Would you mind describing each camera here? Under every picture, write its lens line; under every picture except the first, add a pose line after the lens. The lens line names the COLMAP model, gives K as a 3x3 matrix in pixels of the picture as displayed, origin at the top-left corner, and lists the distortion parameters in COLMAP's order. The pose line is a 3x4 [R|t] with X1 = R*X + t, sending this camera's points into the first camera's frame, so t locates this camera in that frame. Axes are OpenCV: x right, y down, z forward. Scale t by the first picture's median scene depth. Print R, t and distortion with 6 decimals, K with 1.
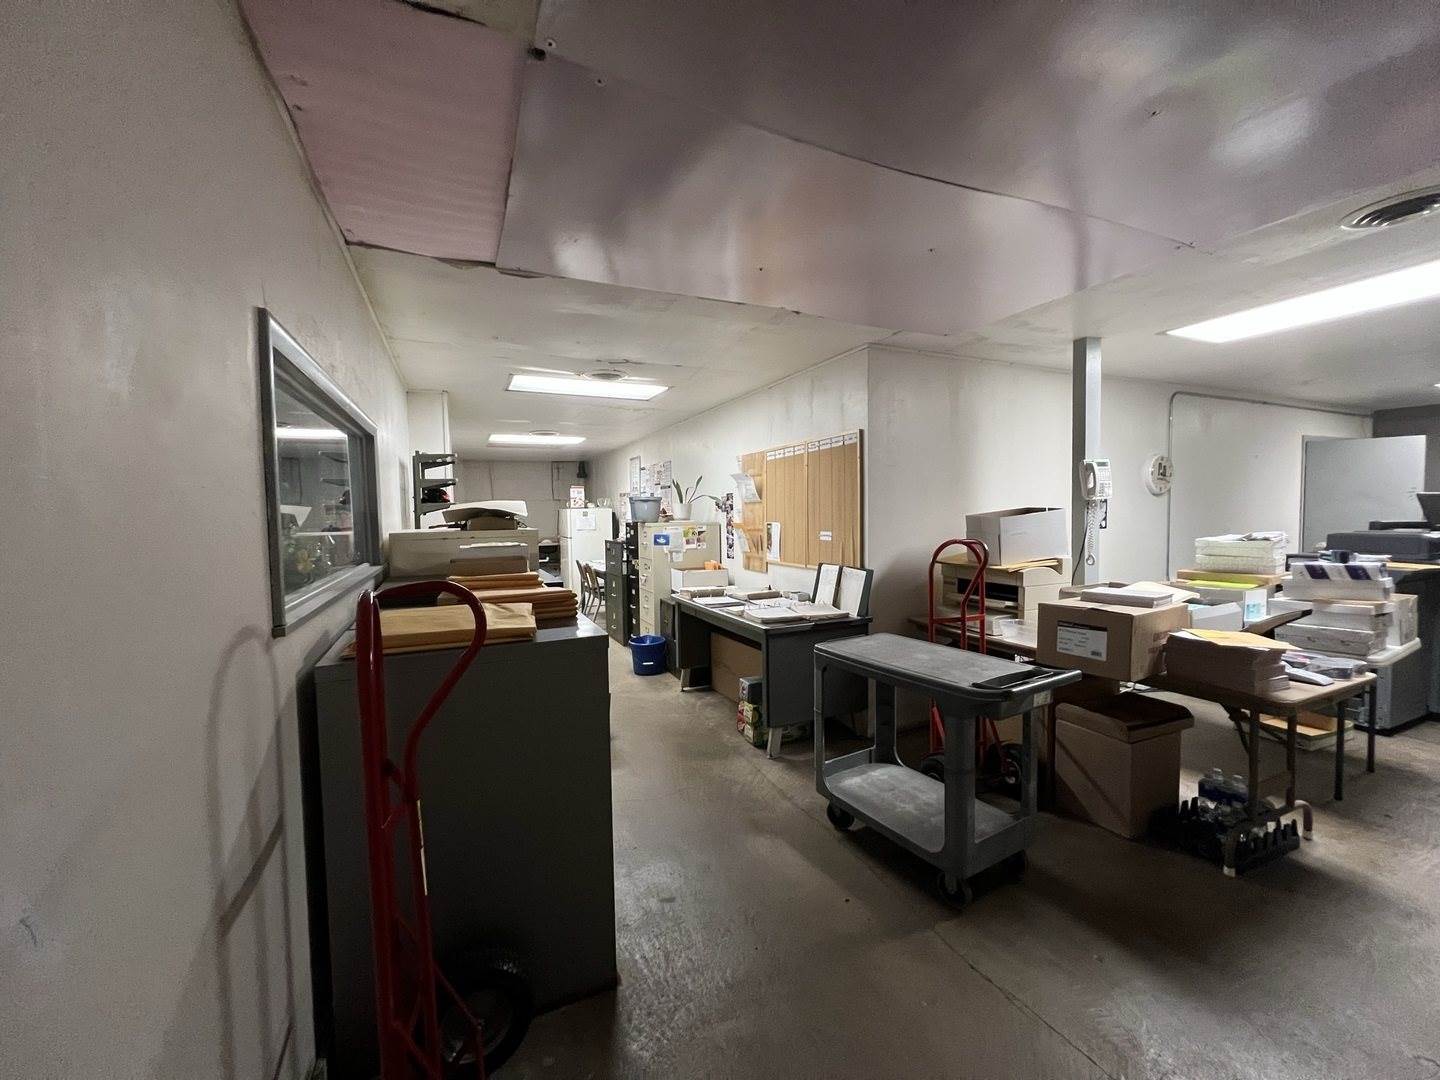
lens RADIAL K [[578.4, 0, 720.2], [0, 578.4, 540.0], [0, 0, 1]] dist [-0.003045, -0.000309]
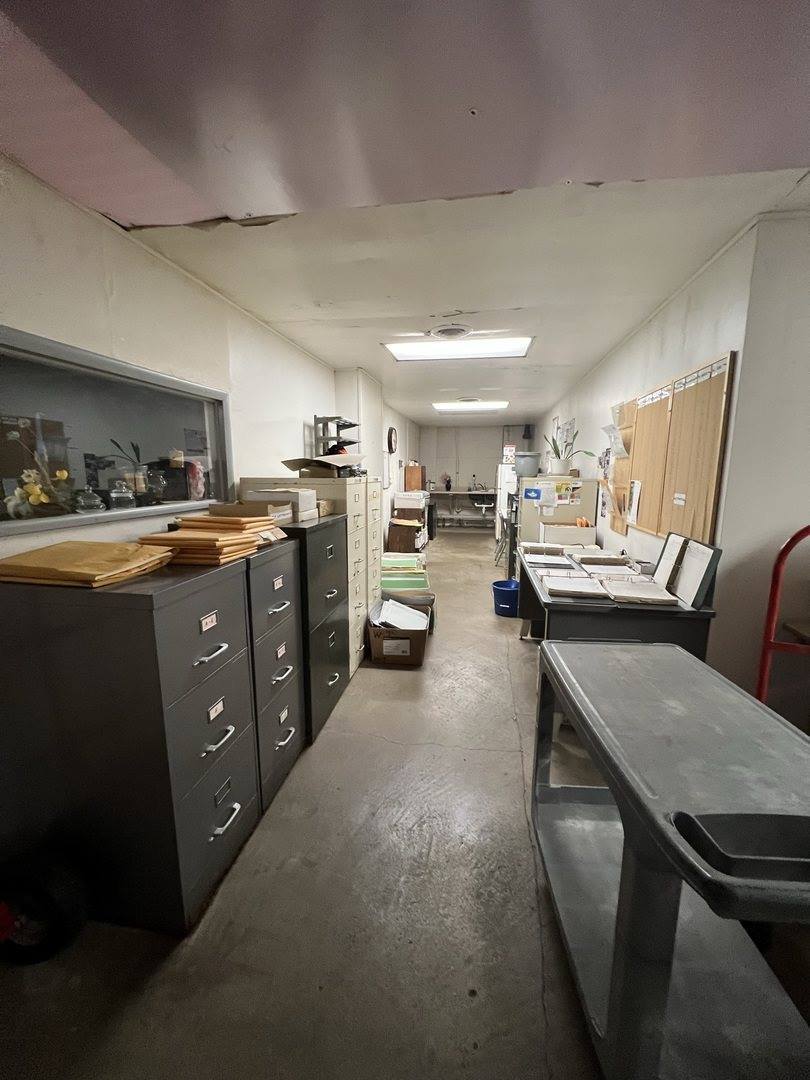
lens RADIAL K [[433.8, 0, 405.3], [0, 433.8, 538.3], [0, 0, 1]] dist [-0.003045, -0.000309]
pose [[0.822863, 0.109220, -0.557645, 0.178485], [-0.046392, 0.990991, 0.125640, -0.009545], [0.566343, -0.077514, 0.820516, 0.244227]]
